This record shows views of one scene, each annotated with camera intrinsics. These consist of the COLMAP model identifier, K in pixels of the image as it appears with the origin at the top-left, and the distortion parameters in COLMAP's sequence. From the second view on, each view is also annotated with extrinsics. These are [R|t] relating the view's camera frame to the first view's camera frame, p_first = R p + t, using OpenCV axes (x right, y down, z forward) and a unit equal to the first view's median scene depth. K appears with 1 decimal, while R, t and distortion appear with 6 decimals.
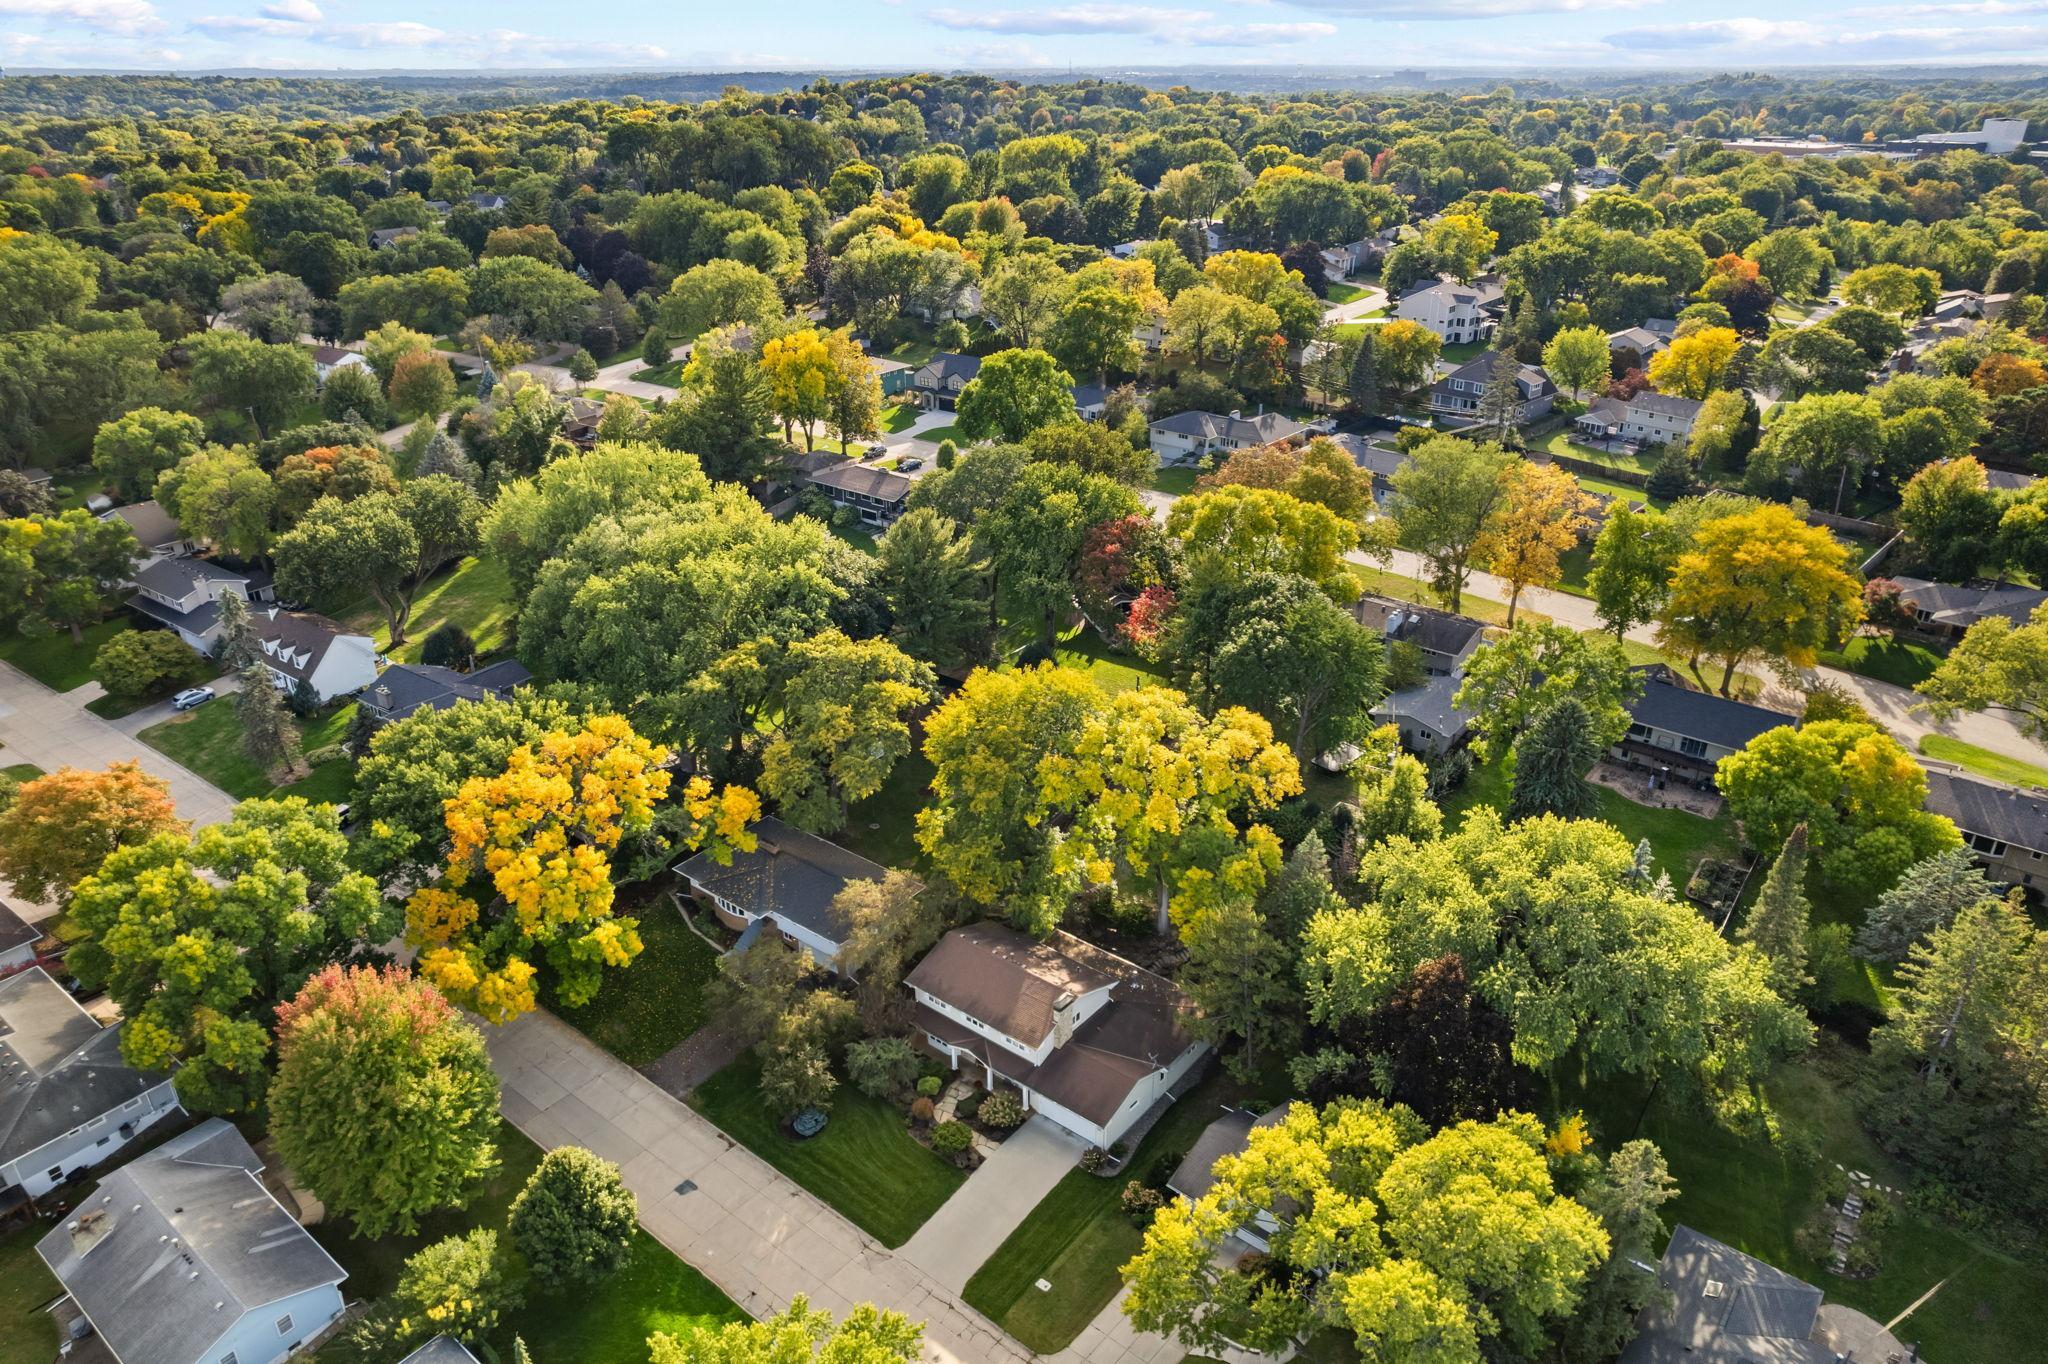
lens RADIAL K [[1324.1, 0, 1024.0], [0, 1324.1, 682.0], [0, 0, 1]] dist [-0.073662, 0.071171]
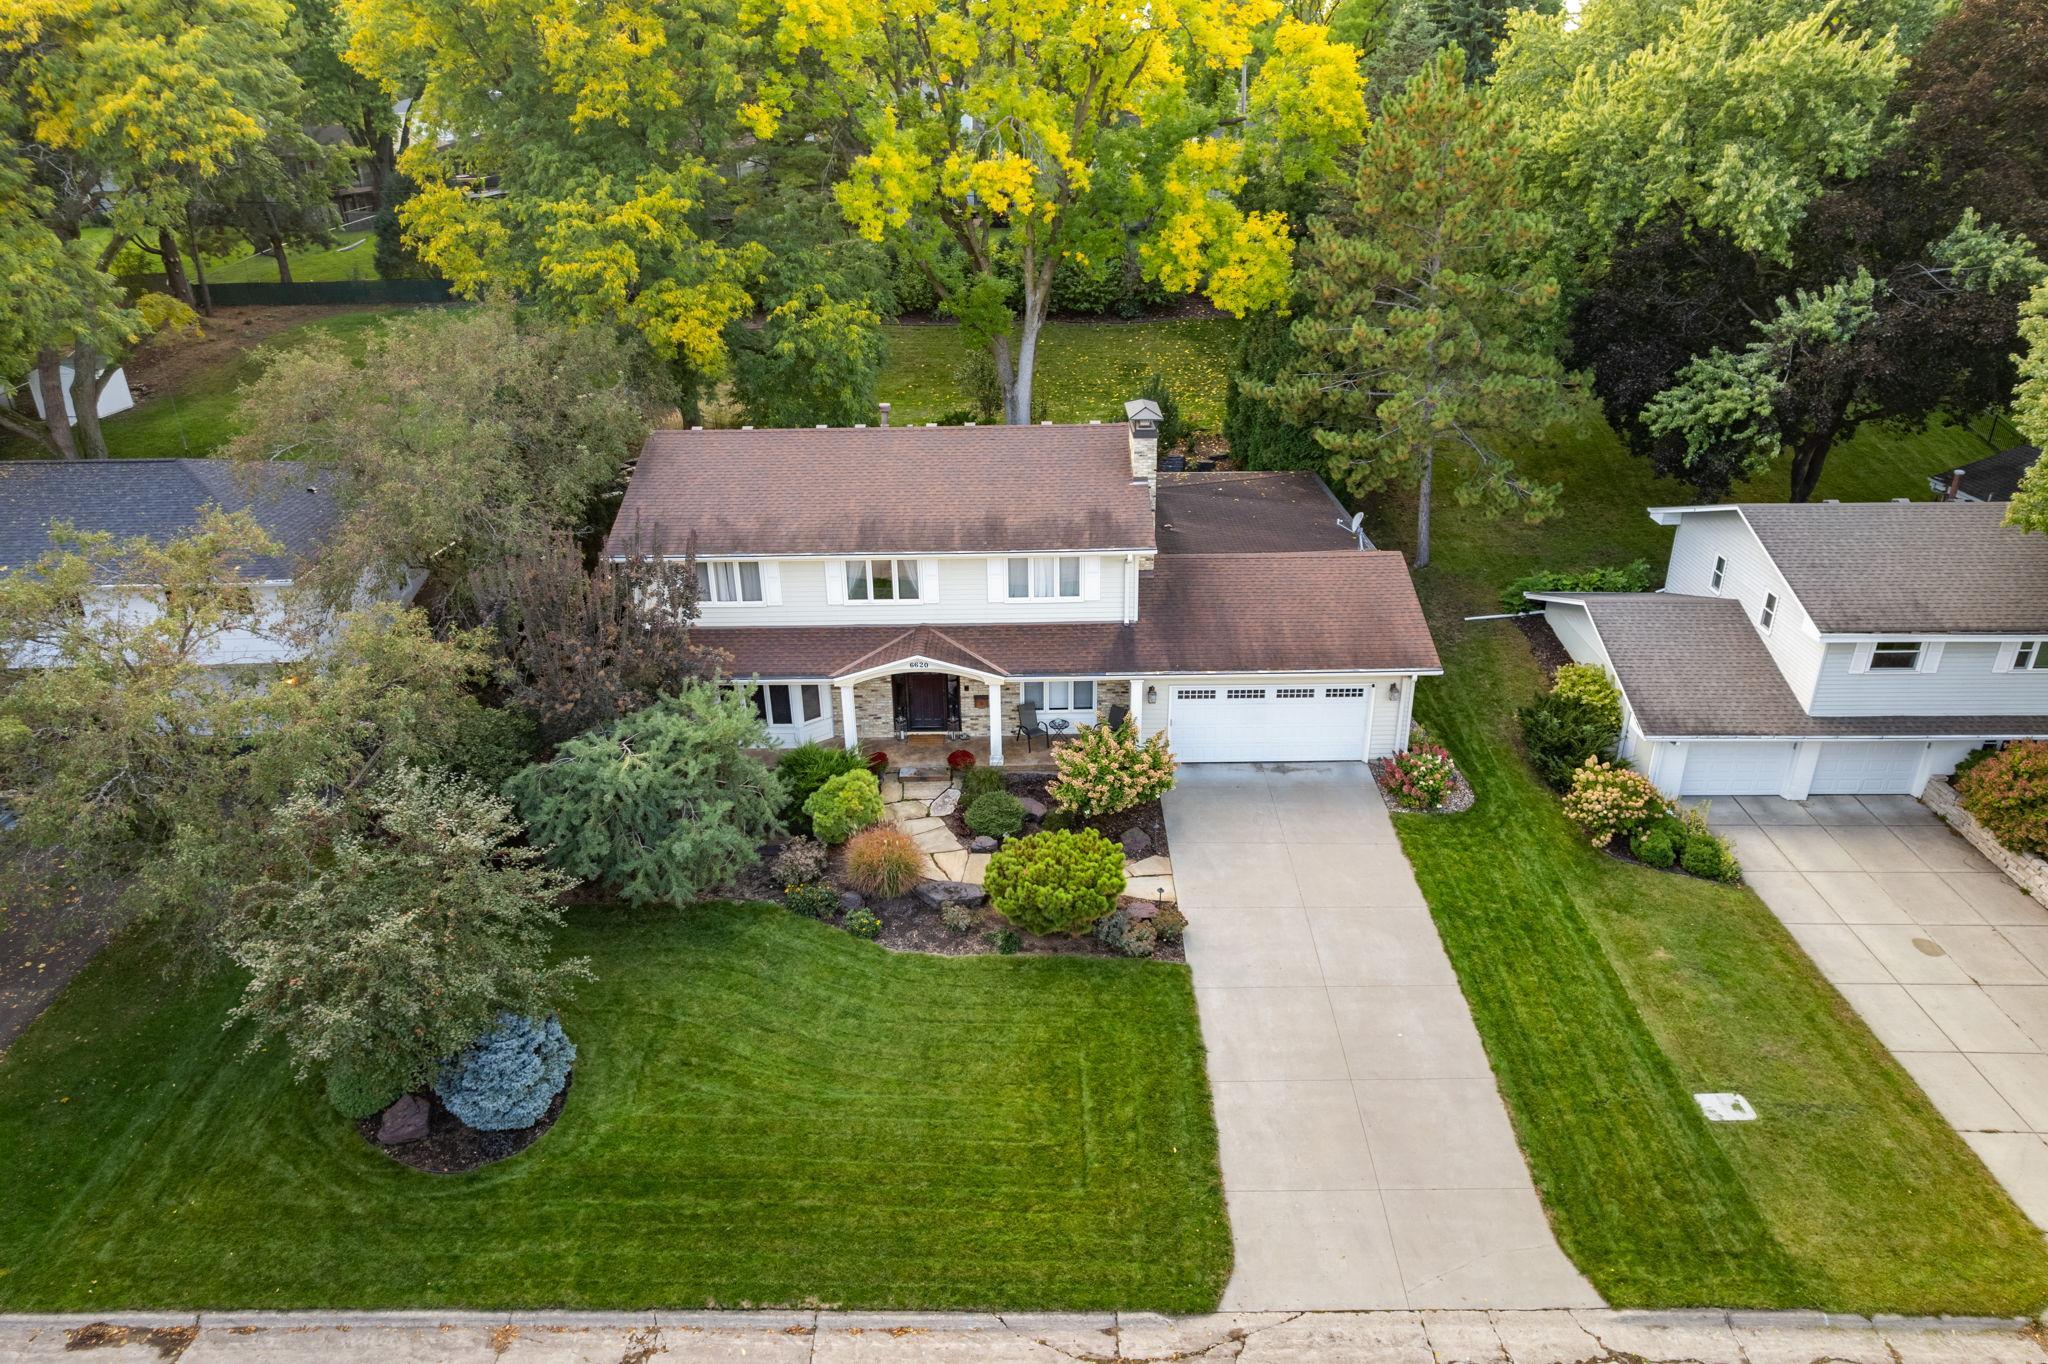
lens RADIAL K [[1324.1, 0, 1024.0], [0, 1324.1, 682.0], [0, 0, 1]] dist [-0.073662, 0.071171]
pose [[0.784310, -0.269345, 0.558848, -0.197974], [0.278713, 0.957786, 0.070463, 0.268003], [-0.554236, 0.100494, 0.826271, 0.722791]]
